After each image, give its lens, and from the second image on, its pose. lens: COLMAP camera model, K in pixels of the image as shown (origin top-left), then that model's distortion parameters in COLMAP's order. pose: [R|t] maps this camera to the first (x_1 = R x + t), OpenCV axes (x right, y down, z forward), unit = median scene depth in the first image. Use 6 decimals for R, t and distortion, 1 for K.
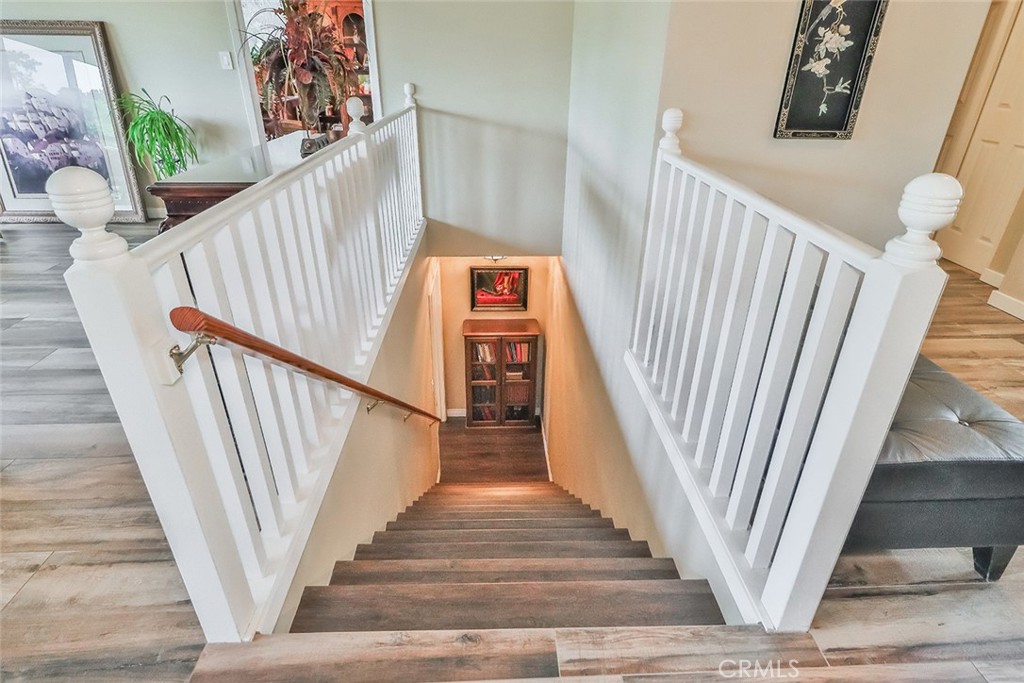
lens RADIAL K [[534.8, 0, 515.7], [0, 534.8, 325.6], [0, 0, 1]] dist [-0.002953, -0.000676]
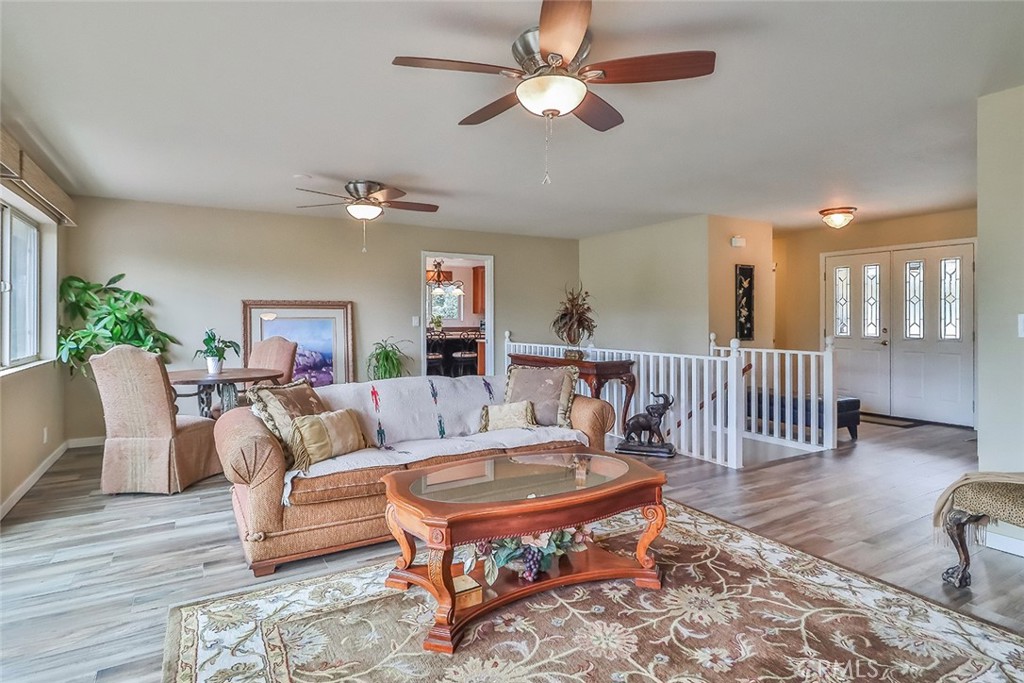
lens RADIAL K [[551.5, 0, 515.6], [0, 551.5, 315.8], [0, 0, 1]] dist [0.000943, 0.000004]
pose [[0.883873, -0.011972, 0.467574, -1.470626], [0.218689, 0.894251, -0.390500, 0.328578], [-0.413453, 0.447406, 0.793023, -0.719824]]
